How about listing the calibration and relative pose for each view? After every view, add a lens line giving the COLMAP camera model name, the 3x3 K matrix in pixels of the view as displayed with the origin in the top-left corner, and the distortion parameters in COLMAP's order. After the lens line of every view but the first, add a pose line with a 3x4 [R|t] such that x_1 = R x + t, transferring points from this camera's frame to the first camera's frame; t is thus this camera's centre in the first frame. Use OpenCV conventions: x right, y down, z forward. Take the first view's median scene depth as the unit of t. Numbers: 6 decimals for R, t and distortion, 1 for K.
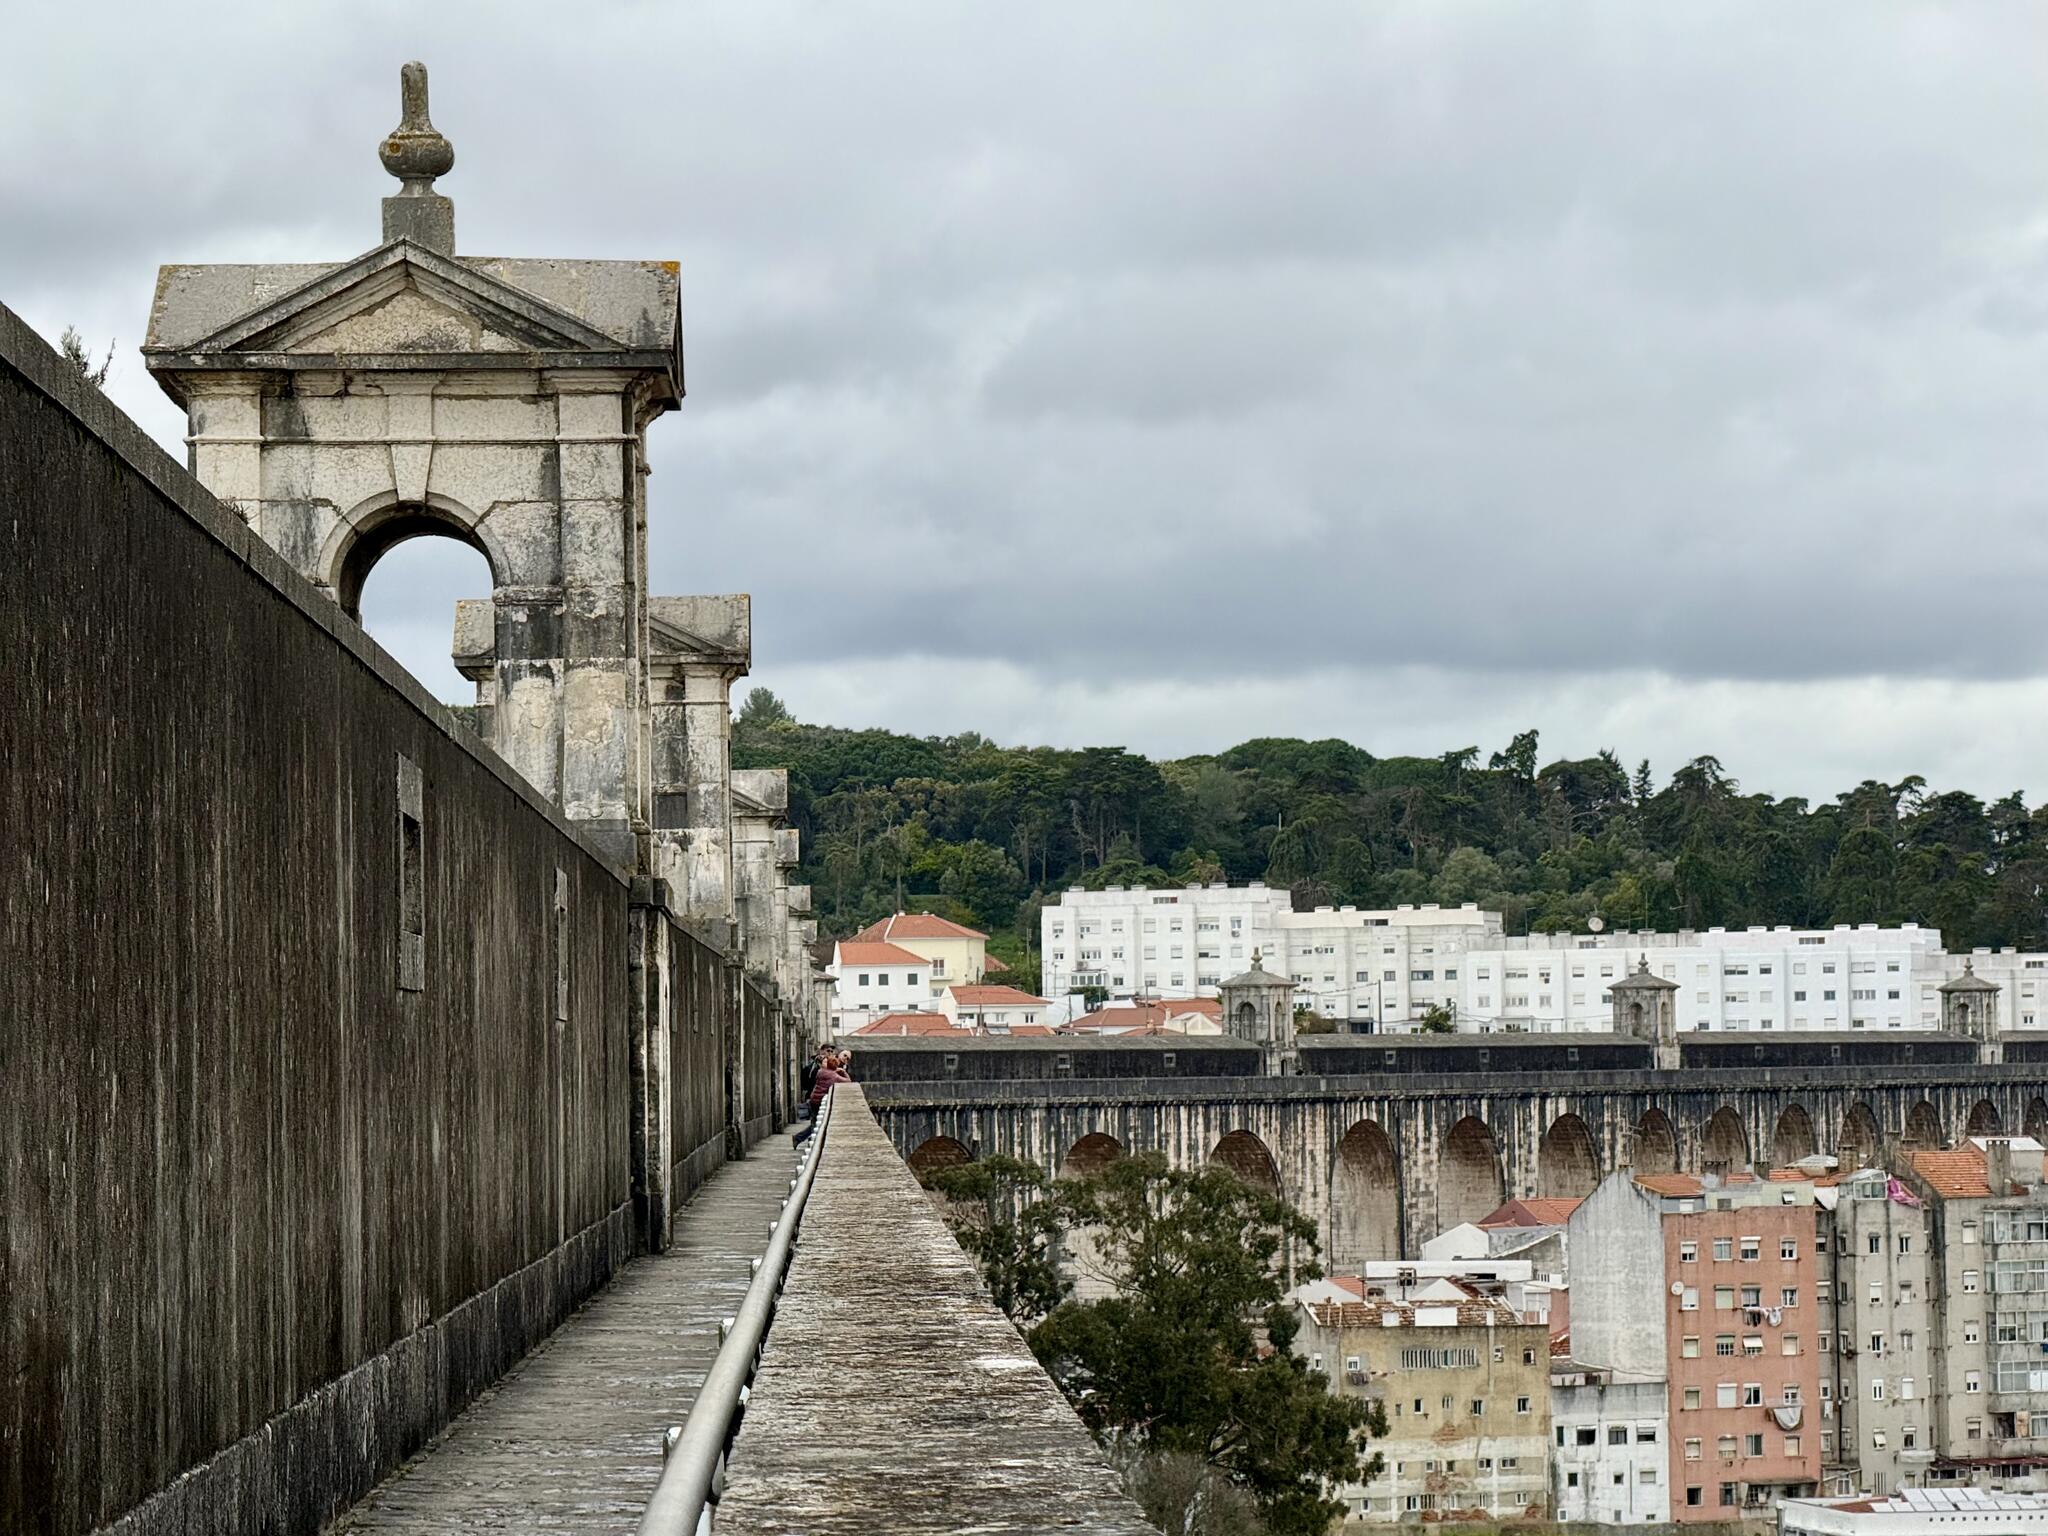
lens RADIAL K [[7098.1, 0, 1022.5], [0, 7098.1, 768.1], [0, 0, 1]] dist [0.208839, 0.000000]
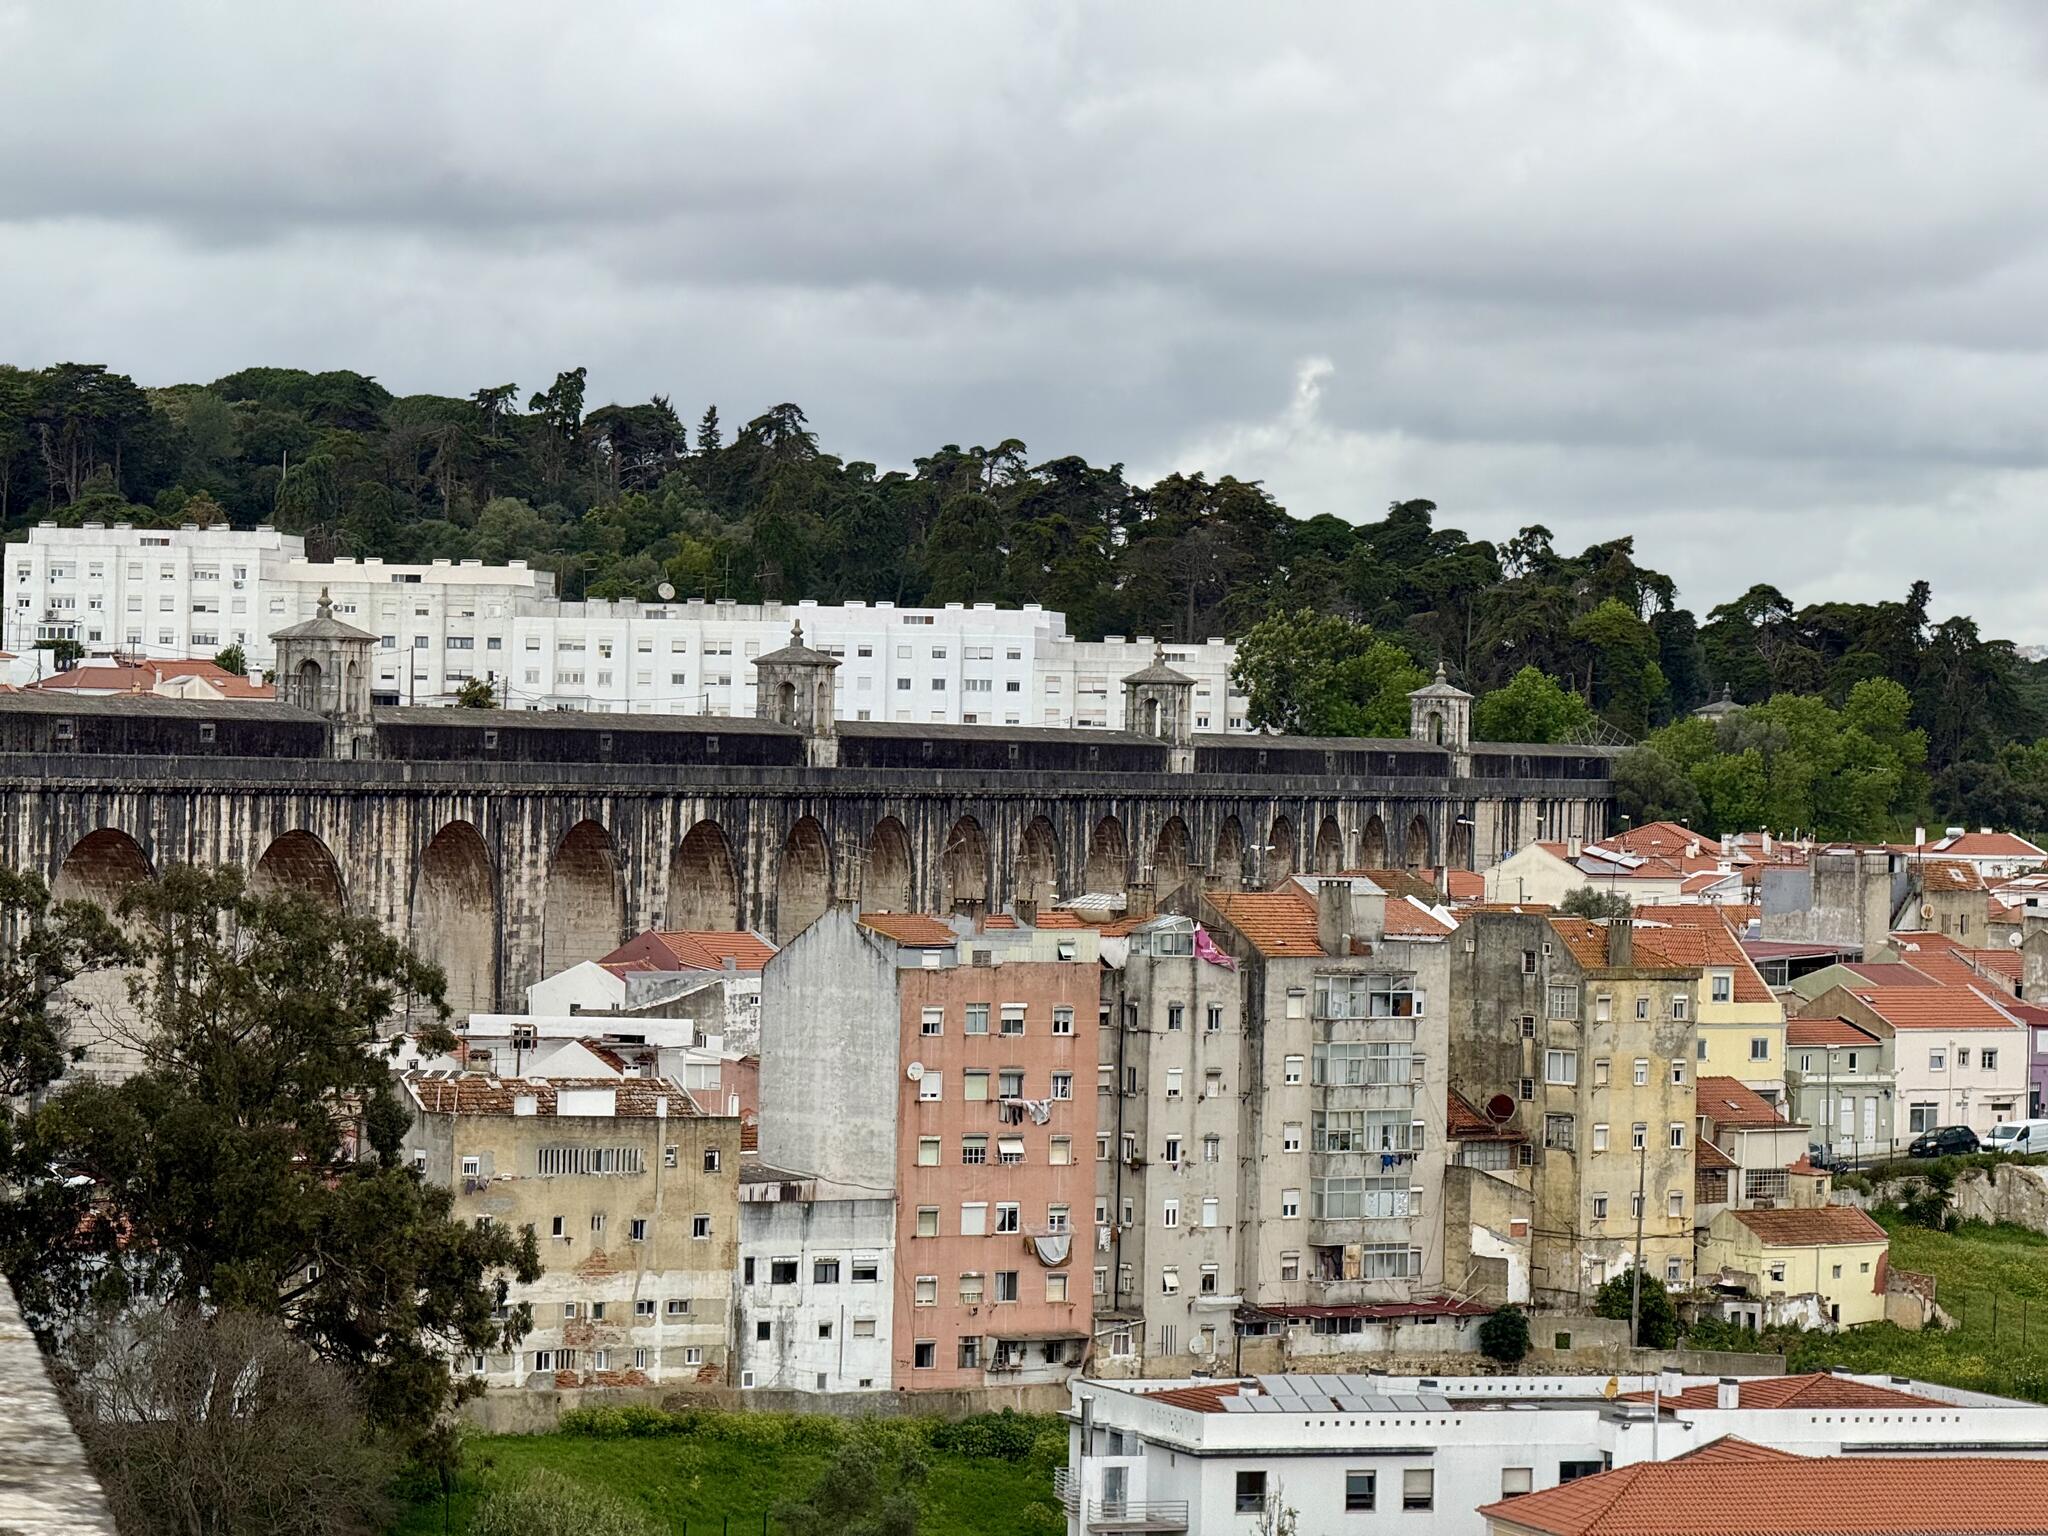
lens RADIAL K [[7098.1, 0, 1027.6], [0, 7098.1, 761.7], [0, 0, 1]] dist [0.208839, 0.000000]
pose [[0.987911, 0.037058, 0.150528, -0.006086], [-0.043557, 0.998245, 0.040109, 0.009982], [-0.148777, -0.046181, 0.987792, 0.238280]]
